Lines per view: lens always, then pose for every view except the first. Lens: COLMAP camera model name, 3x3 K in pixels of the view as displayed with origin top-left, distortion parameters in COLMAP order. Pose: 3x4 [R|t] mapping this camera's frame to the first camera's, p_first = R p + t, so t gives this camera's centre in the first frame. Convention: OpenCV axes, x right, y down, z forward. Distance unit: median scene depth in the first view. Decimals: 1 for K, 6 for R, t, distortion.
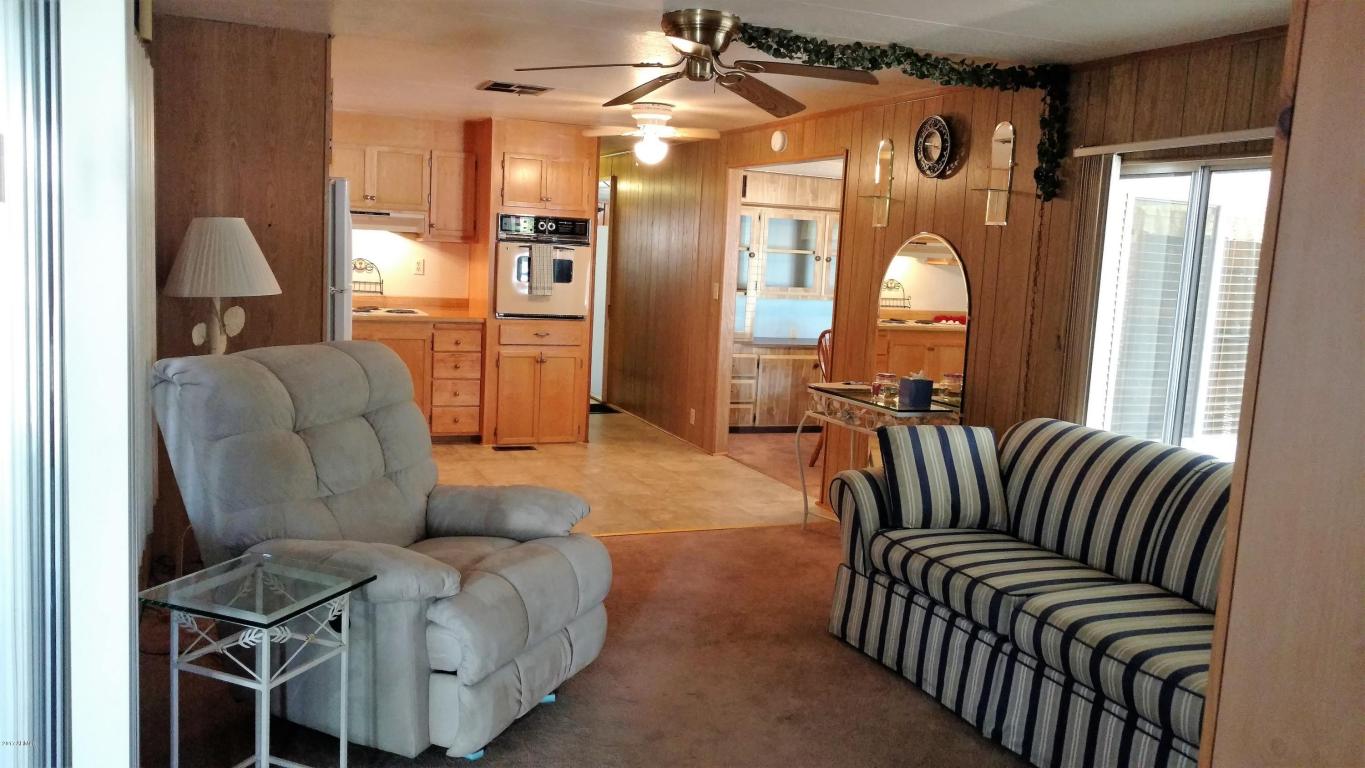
lens RADIAL K [[1069.9, 0, 682.5], [0, 1069.9, 384.0], [0, 0, 1]] dist [0.036140, -0.006603]
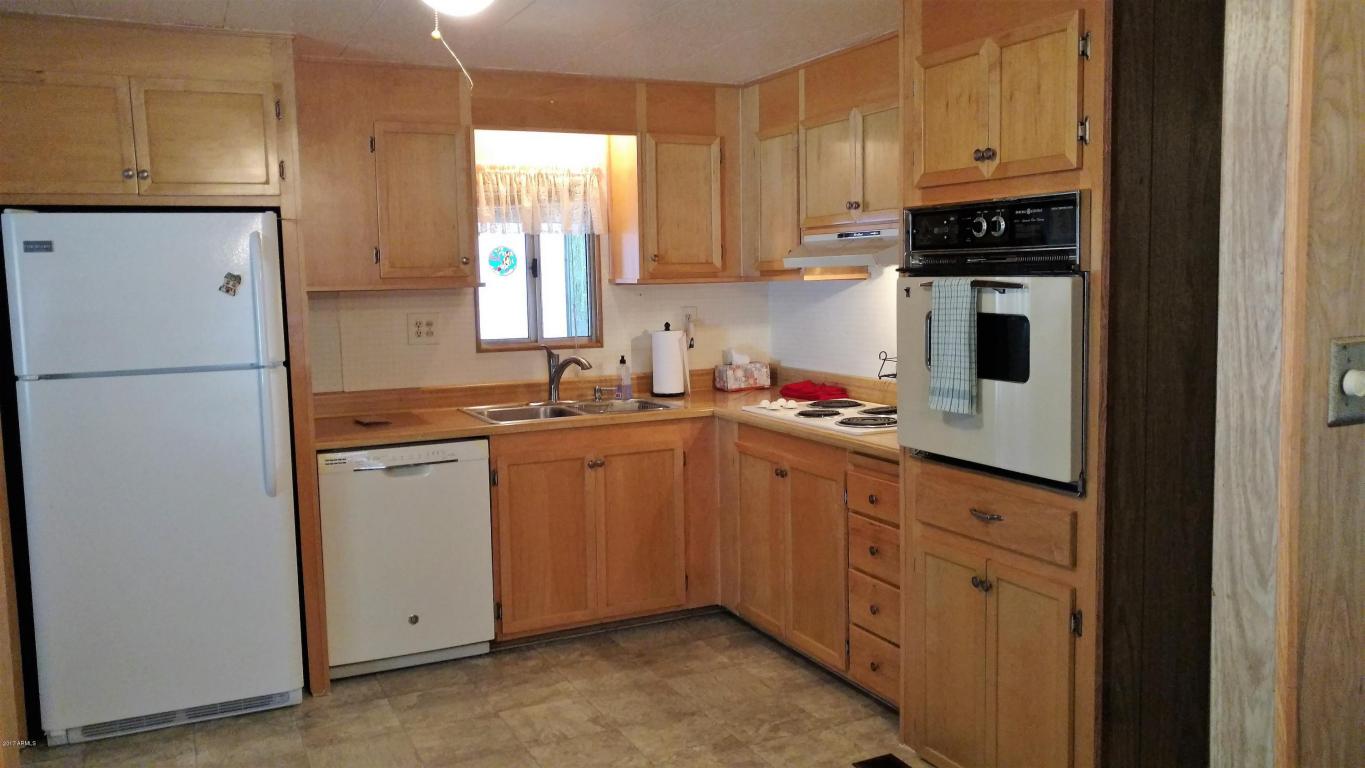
lens RADIAL K [[1069.9, 0, 682.5], [0, 1069.9, 384.0], [0, 0, 1]] dist [0.036140, -0.006603]
pose [[0.062724, 0.049179, -0.996818, 0.215738], [-0.103439, 0.993727, 0.042517, -0.088788], [0.992656, 0.100443, 0.067418, 0.795444]]
